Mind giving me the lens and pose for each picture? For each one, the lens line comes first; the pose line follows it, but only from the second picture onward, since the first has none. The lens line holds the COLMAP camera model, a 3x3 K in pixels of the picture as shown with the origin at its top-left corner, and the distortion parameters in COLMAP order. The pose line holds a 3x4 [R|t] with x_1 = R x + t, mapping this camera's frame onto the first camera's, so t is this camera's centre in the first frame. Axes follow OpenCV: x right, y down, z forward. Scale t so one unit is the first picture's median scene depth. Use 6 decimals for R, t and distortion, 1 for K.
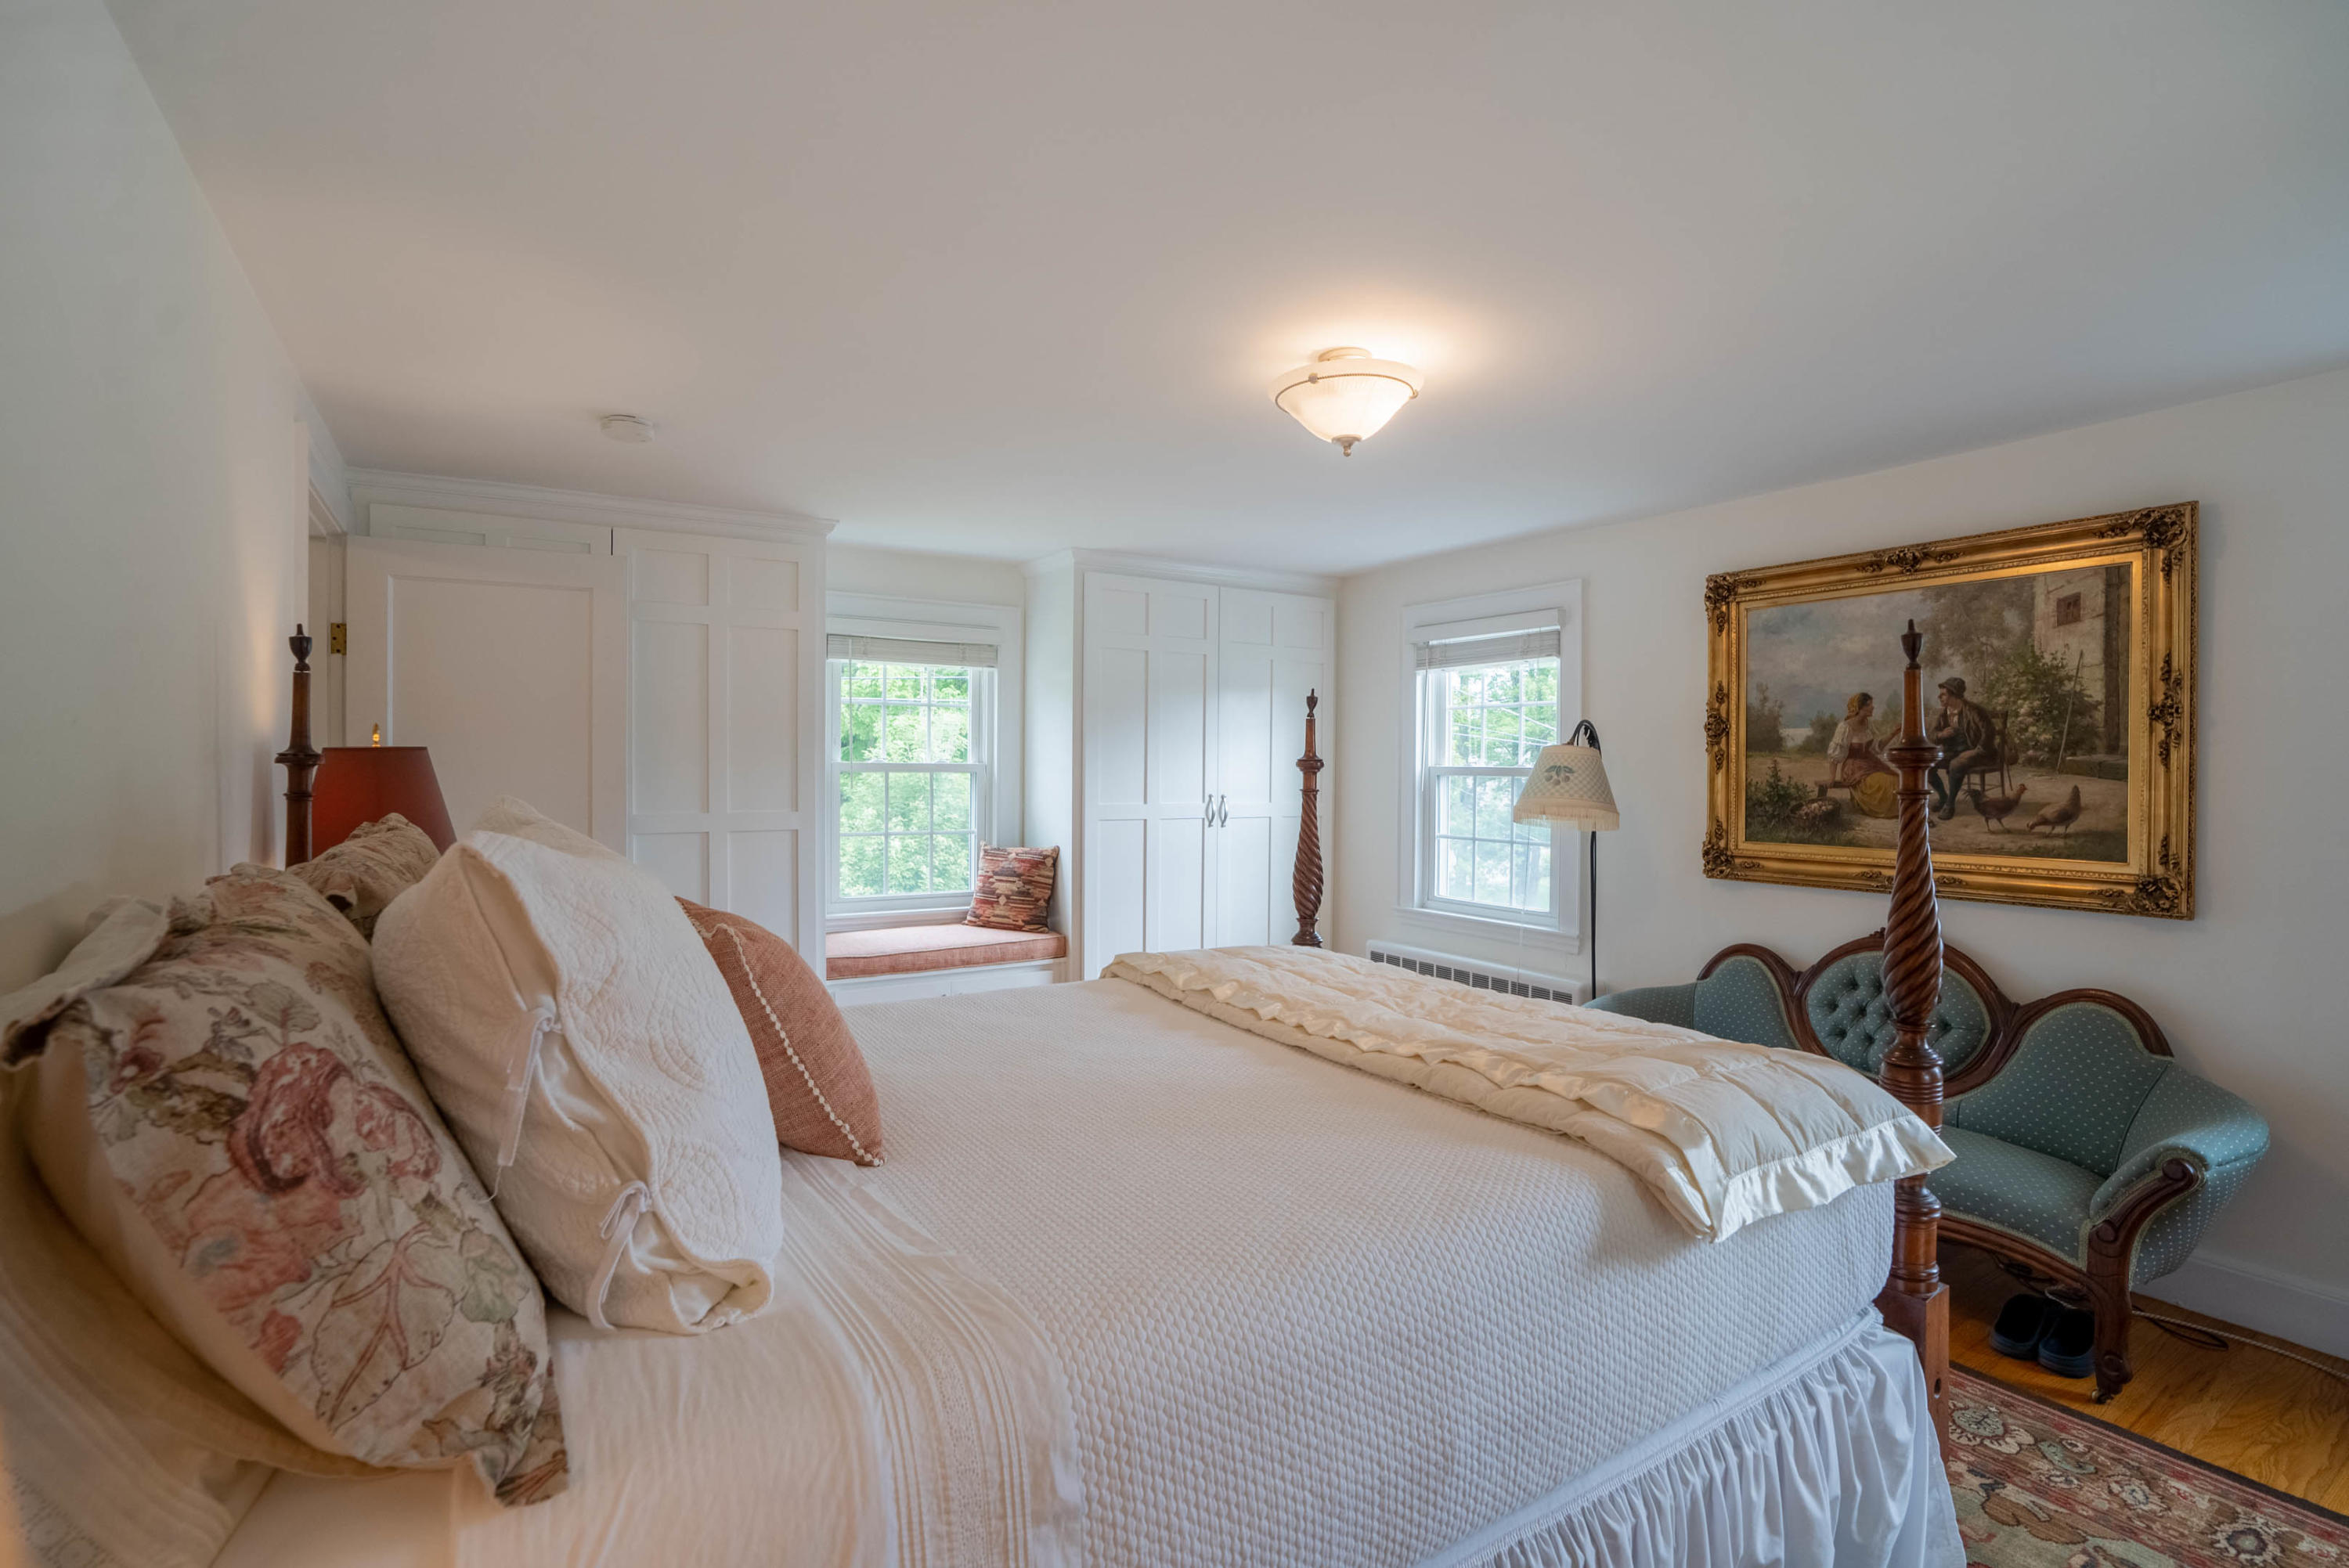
lens RADIAL K [[1127.9, 0, 1174.5], [0, 1127.9, 784.0], [0, 0, 1]] dist [0.000034, -0.000001]
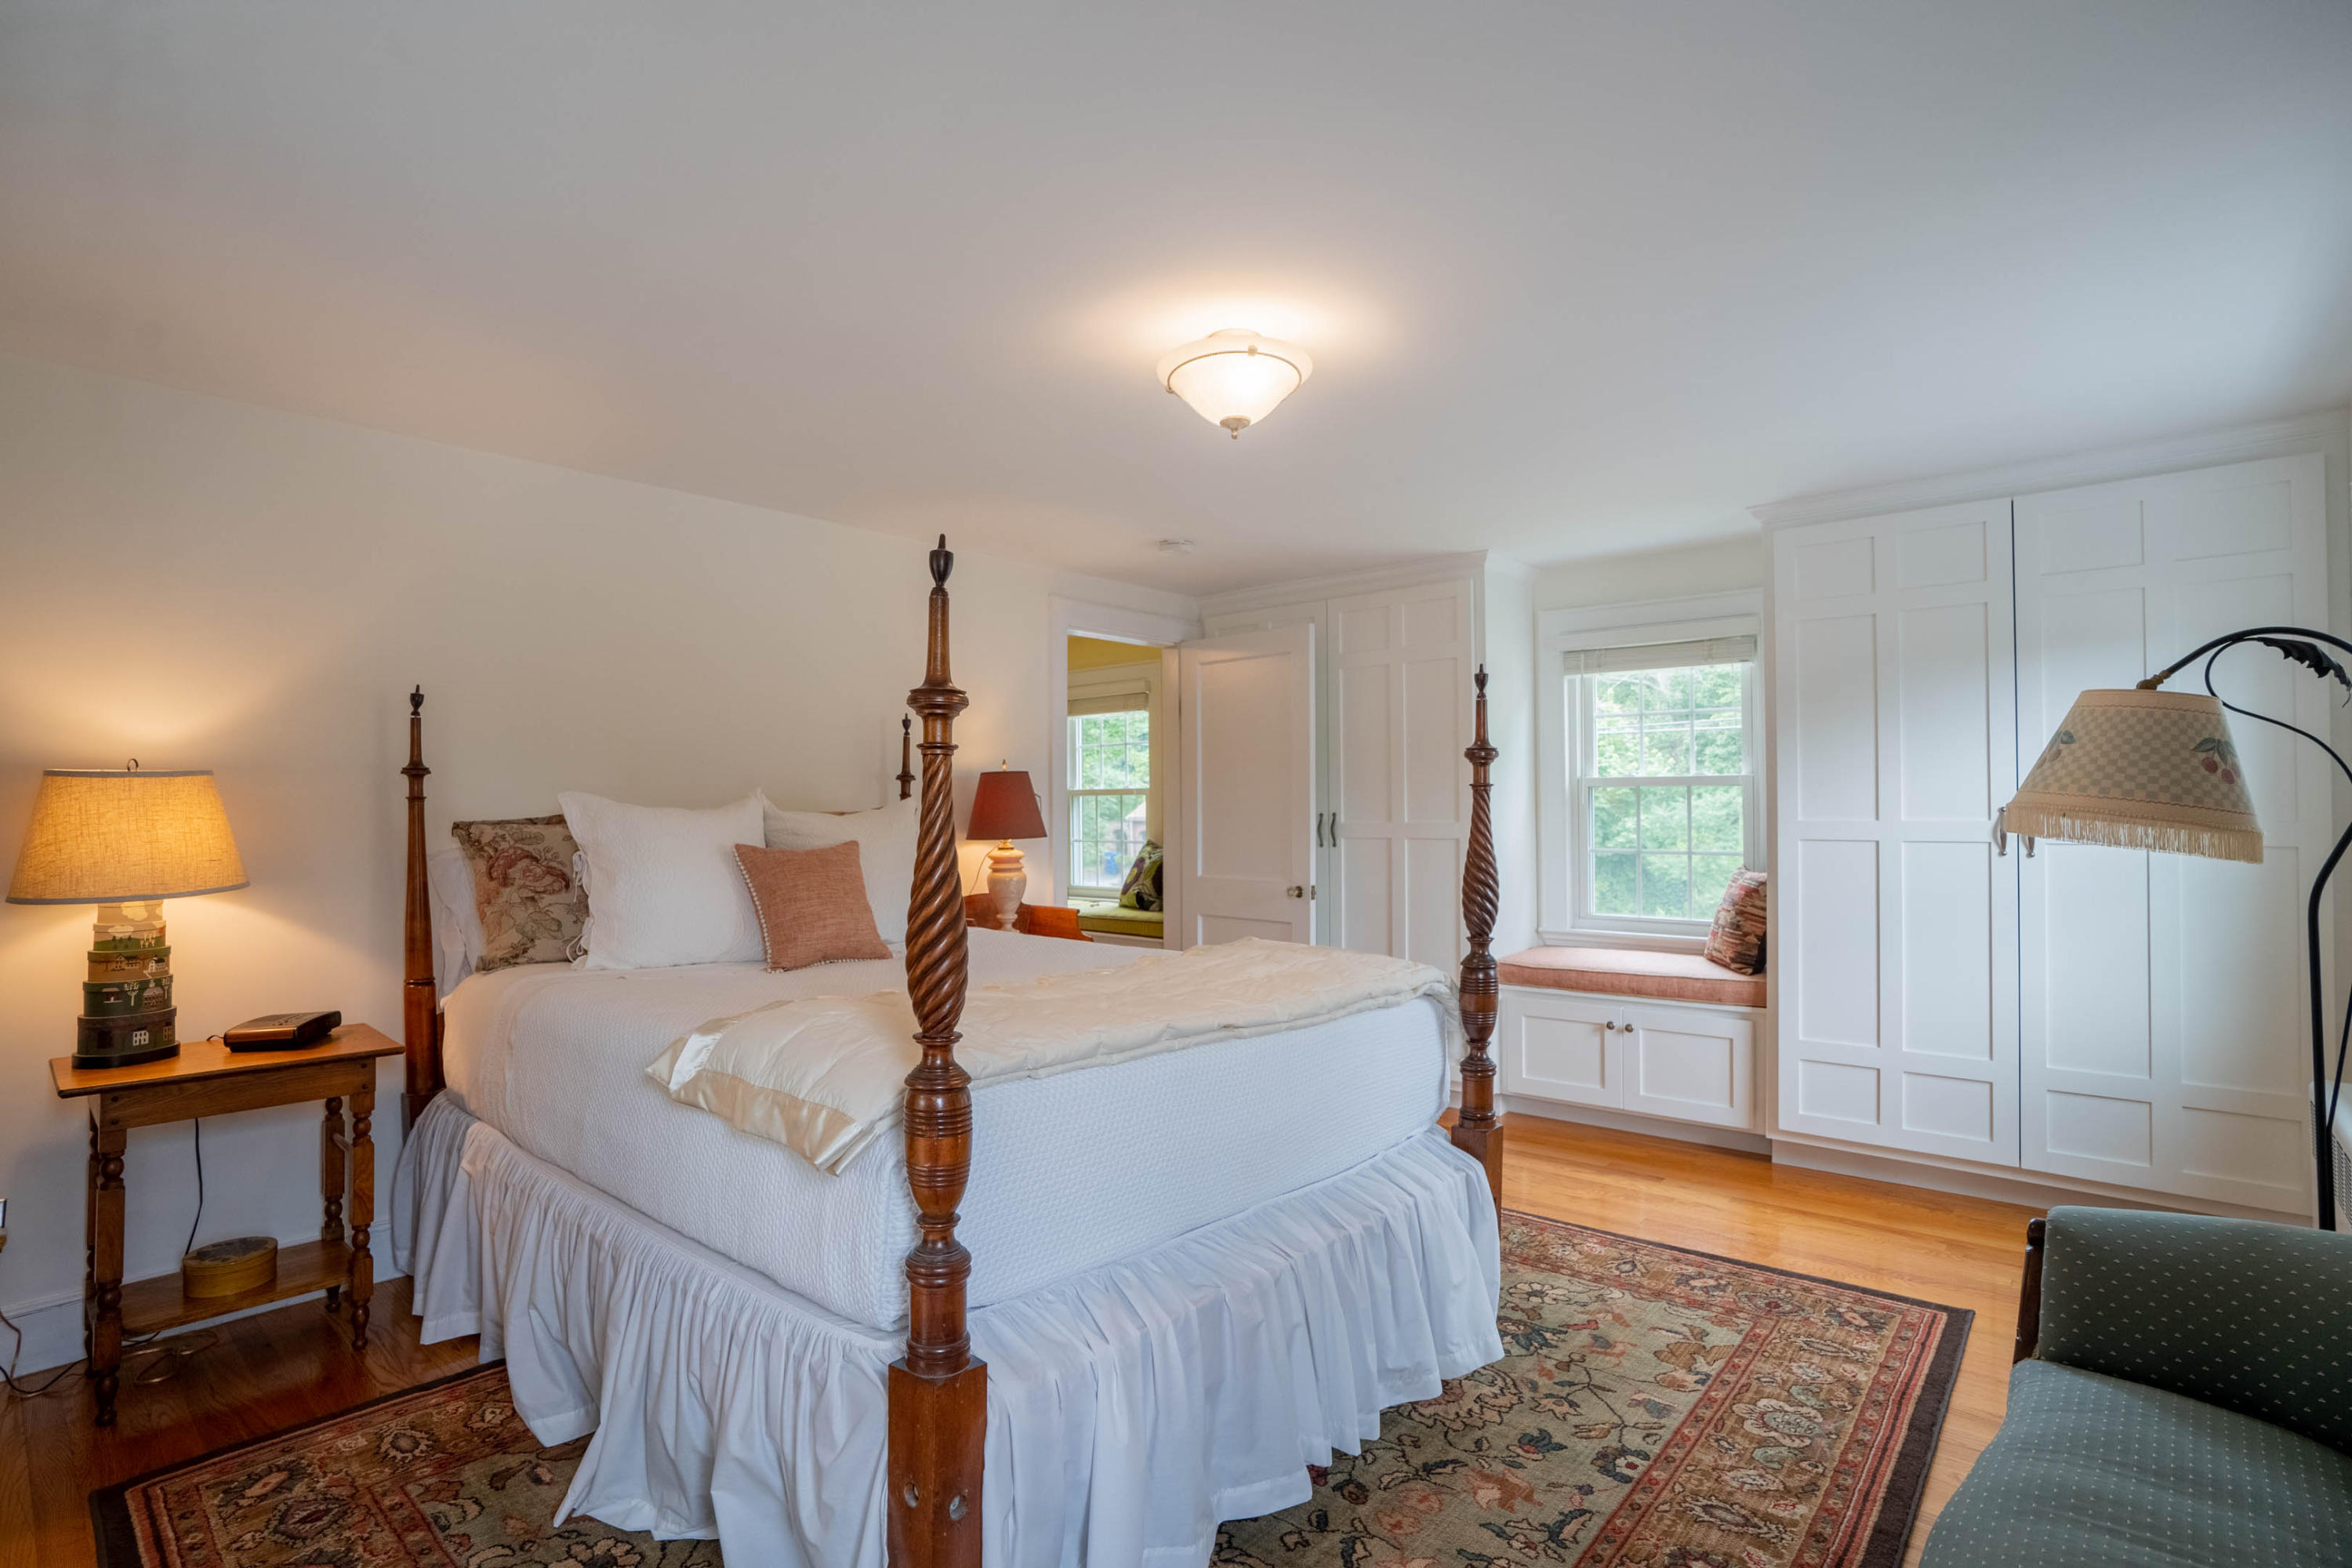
lens RADIAL K [[1150.1, 0, 1176.0], [0, 1150.1, 784.0], [0, 0, 1]] dist [-0.000566, -0.000090]
pose [[0.311677, -0.028068, -0.949773, 0.607390], [-0.007331, 0.999463, -0.031942, 0.023948], [0.950160, 0.016919, 0.311304, 0.366144]]
